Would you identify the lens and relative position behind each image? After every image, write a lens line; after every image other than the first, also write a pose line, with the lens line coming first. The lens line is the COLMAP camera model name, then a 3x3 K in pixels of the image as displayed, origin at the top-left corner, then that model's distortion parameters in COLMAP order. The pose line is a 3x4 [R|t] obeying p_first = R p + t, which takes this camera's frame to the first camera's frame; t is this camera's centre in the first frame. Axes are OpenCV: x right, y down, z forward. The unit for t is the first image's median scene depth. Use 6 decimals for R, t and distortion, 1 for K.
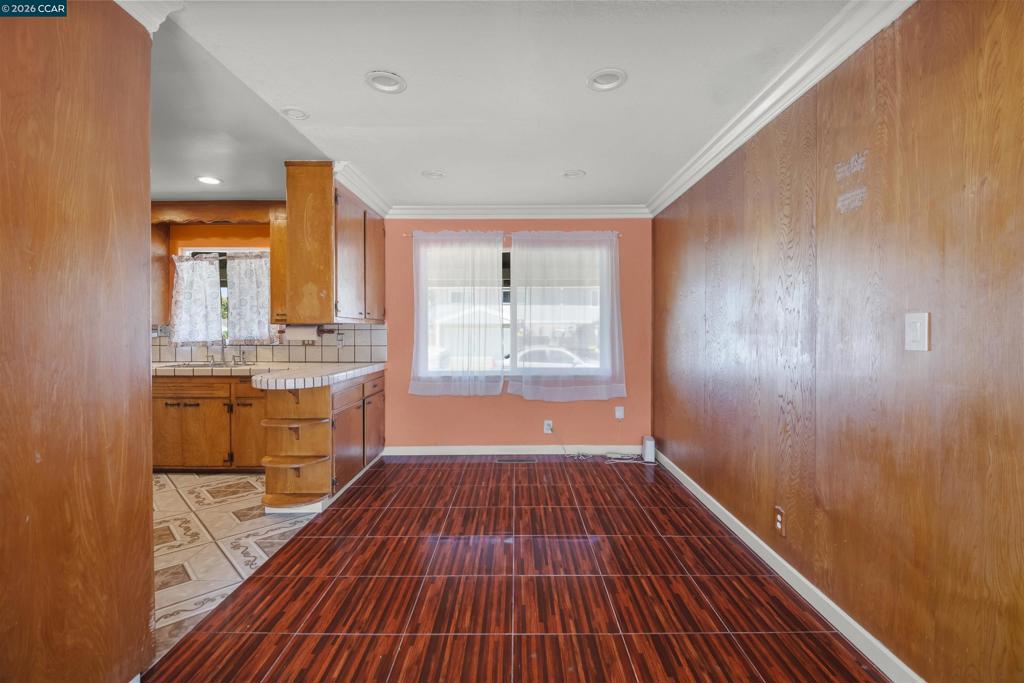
lens RADIAL K [[462.4, 0, 519.3], [0, 462.4, 336.0], [0, 0, 1]] dist [0.001875, -0.005142]
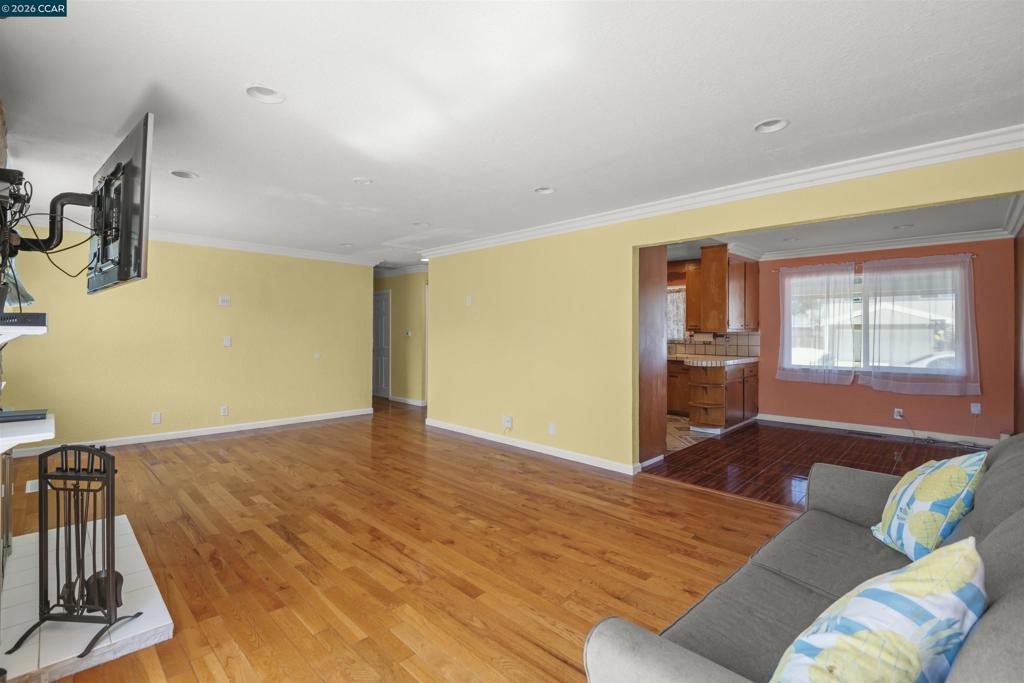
lens RADIAL K [[462.4, 0, 519.3], [0, 462.4, 332.9], [0, 0, 1]] dist [0.001875, -0.005142]
pose [[0.717087, 0.004690, -0.696968, 0.203958], [-0.009193, 0.999954, -0.002730, -0.009872], [0.696923, 0.008365, 0.717097, -0.633777]]
